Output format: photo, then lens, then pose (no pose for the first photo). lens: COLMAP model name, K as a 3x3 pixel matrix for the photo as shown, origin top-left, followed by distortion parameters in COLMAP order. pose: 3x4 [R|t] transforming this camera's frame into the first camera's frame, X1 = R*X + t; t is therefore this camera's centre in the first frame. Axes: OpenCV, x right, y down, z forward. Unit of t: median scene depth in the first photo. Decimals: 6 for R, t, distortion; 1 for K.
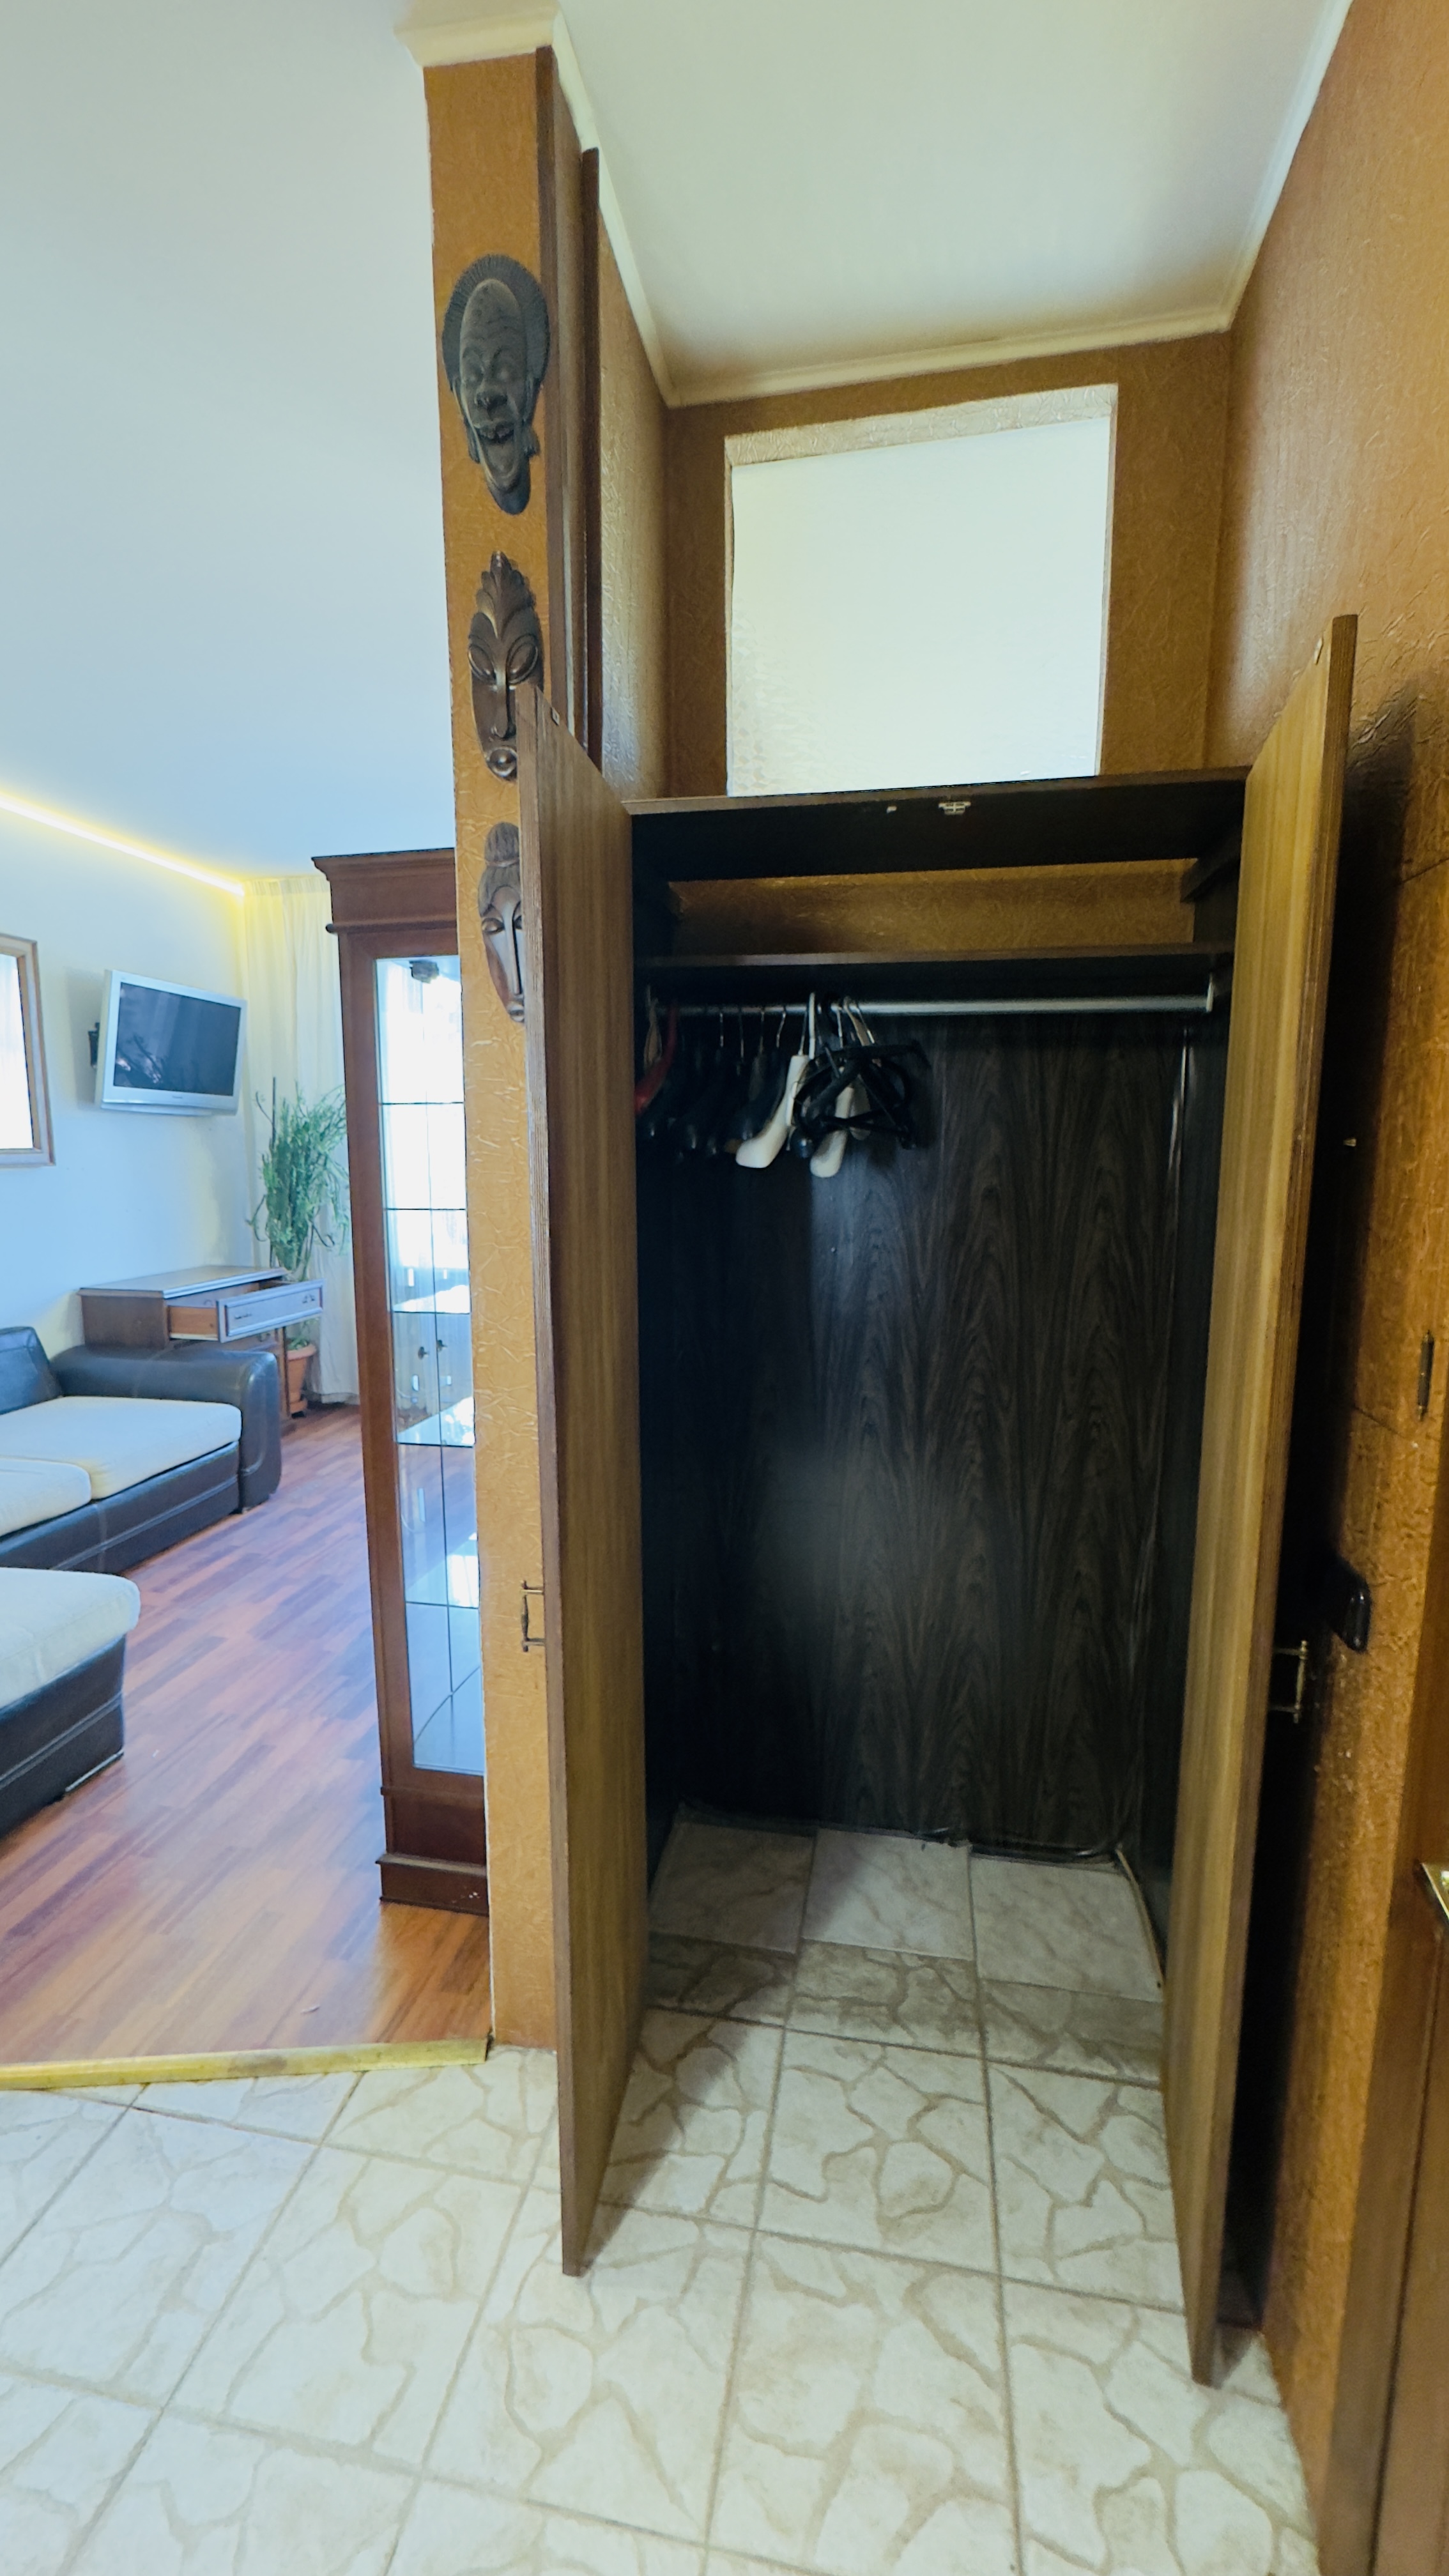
lens RADIAL K [[1022.6, 0, 730.4], [0, 1022.6, 1289.7], [0, 0, 1]] dist [-0.002247, -0.000111]
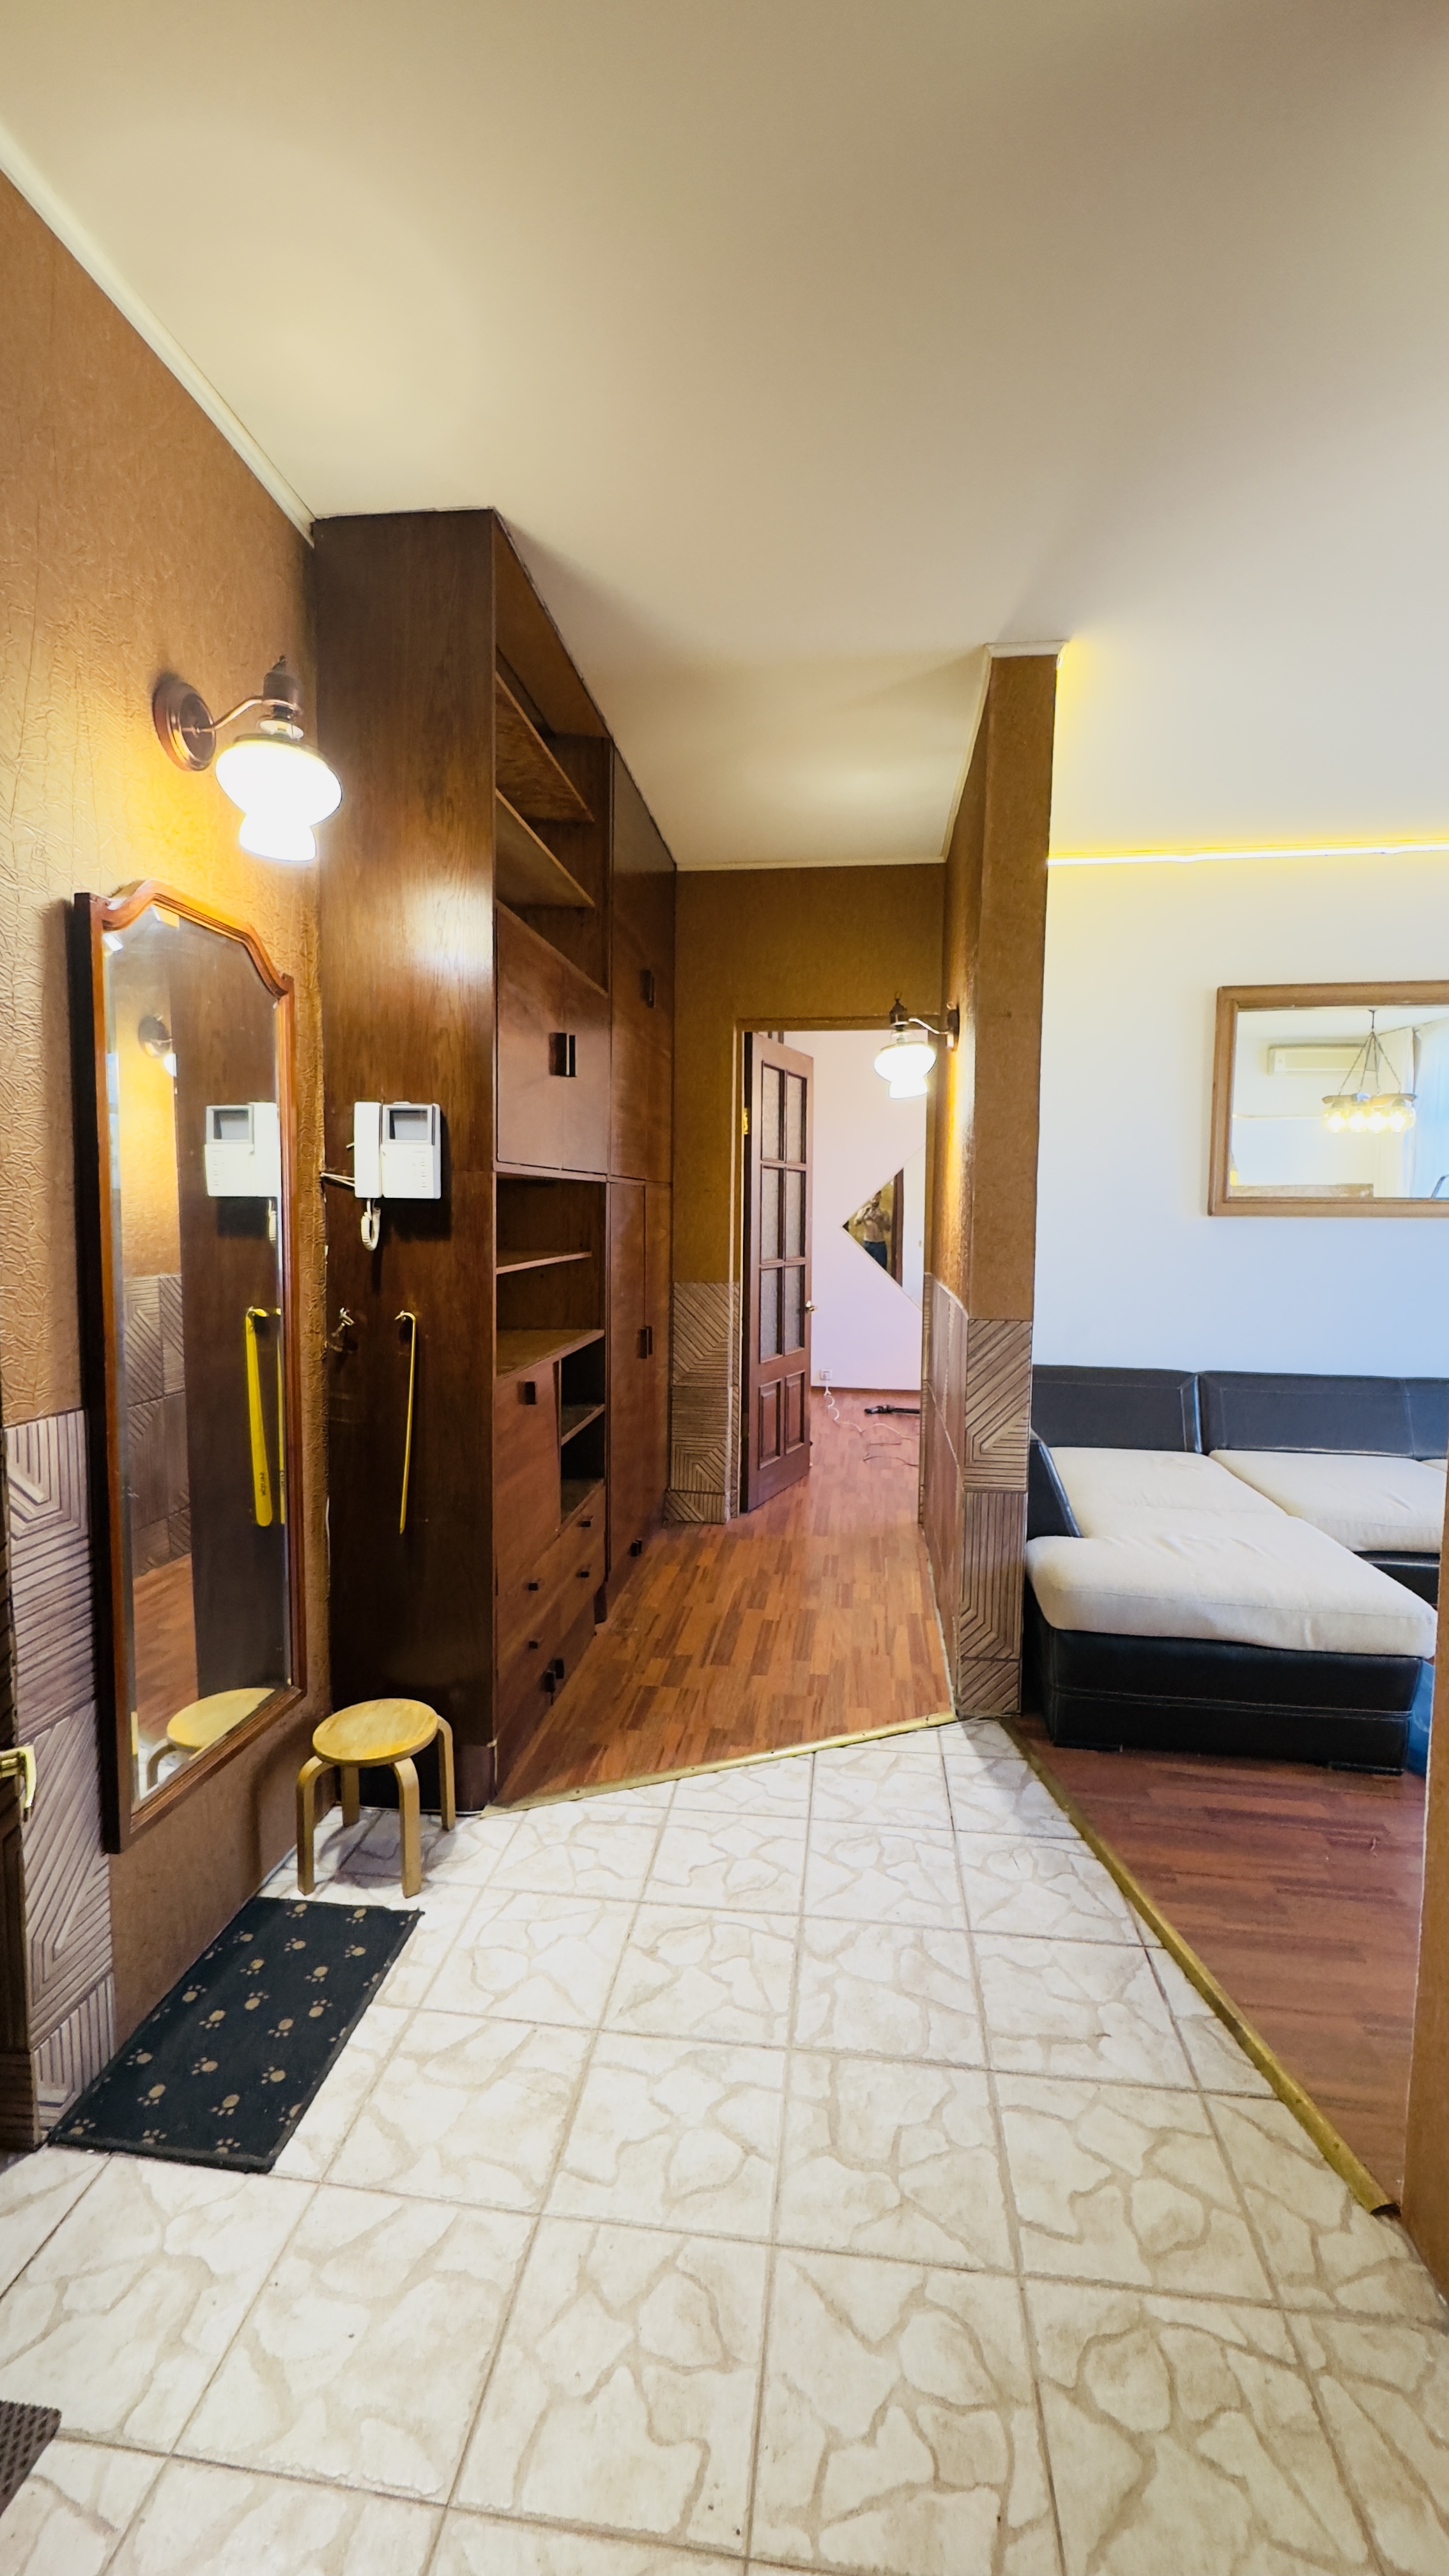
lens RADIAL K [[1022.6, 0, 730.4], [0, 1022.6, 1289.7], [0, 0, 1]] dist [-0.002247, -0.000111]
pose [[0.055600, 0.078593, -0.995355, 0.553237], [-0.147479, 0.986609, 0.069664, 0.004565], [0.987501, 0.142921, 0.066446, 0.311614]]
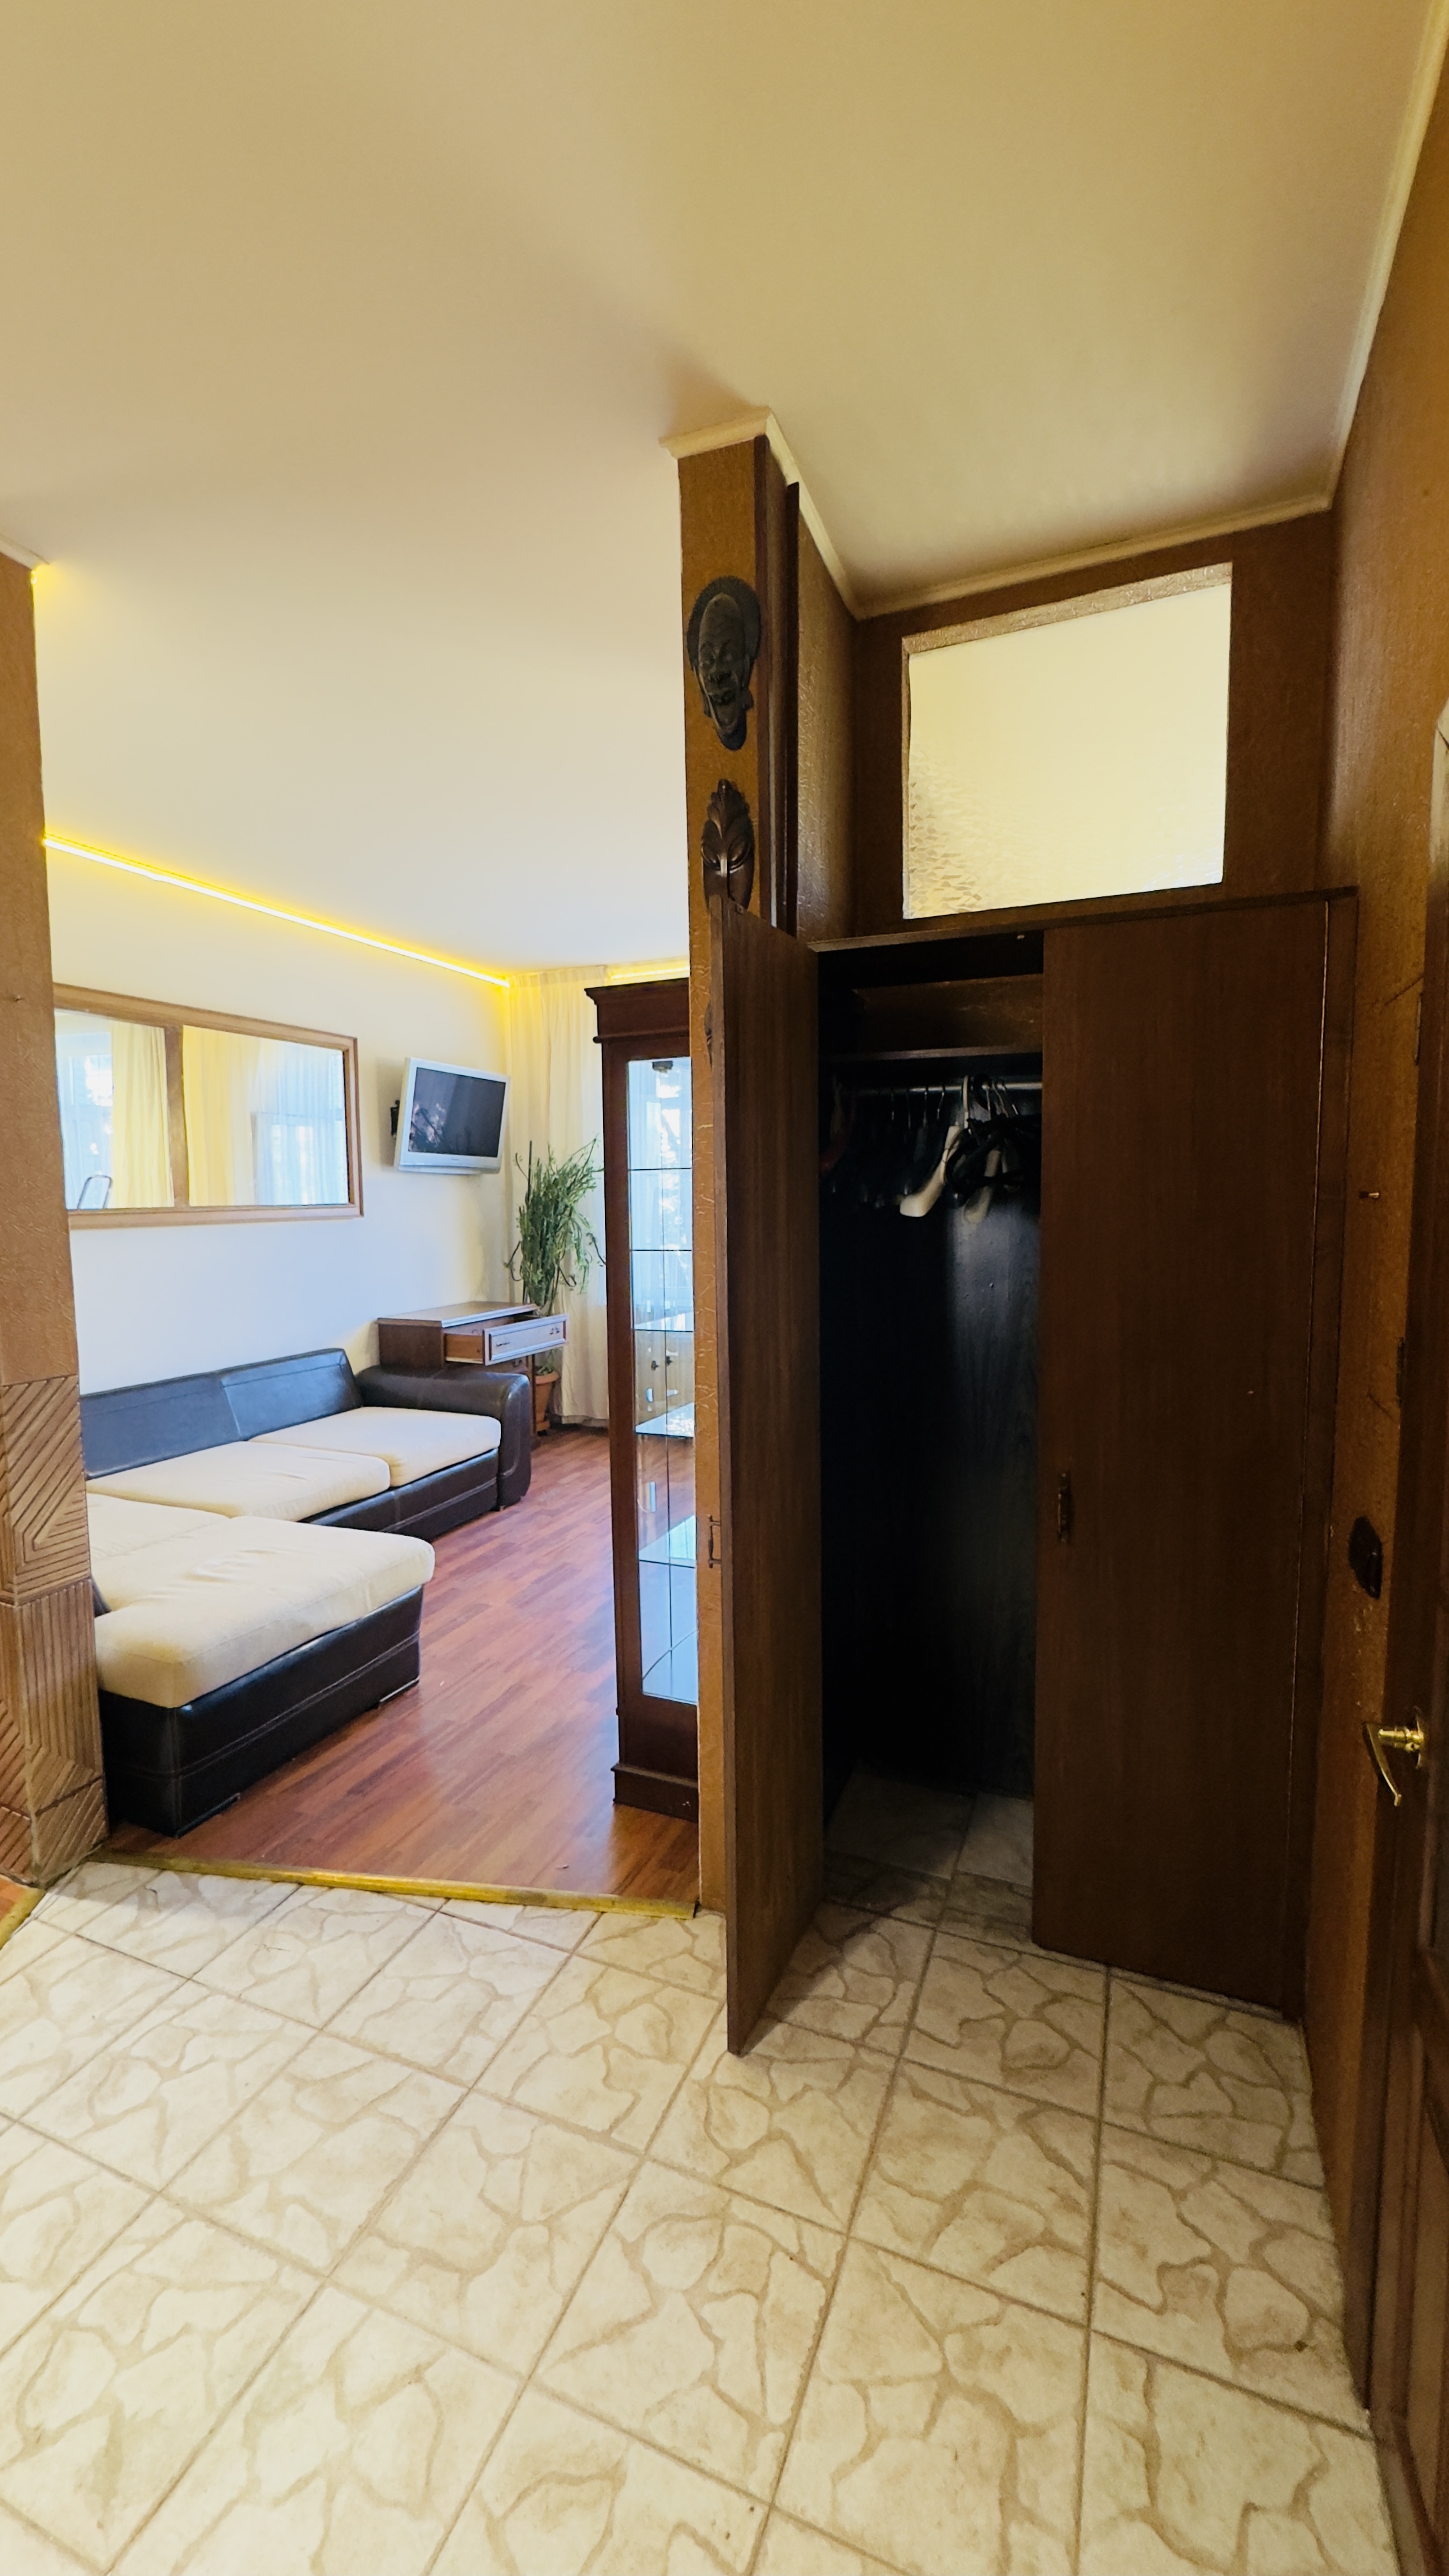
lens RADIAL K [[1022.6, 0, 730.4], [0, 1022.6, 1289.7], [0, 0, 1]] dist [-0.002247, -0.000111]
pose [[0.978179, 0.007410, -0.207632, 0.066296], [-0.016877, 0.998895, -0.043860, 0.030547], [0.207077, 0.046408, 0.977223, -0.282818]]
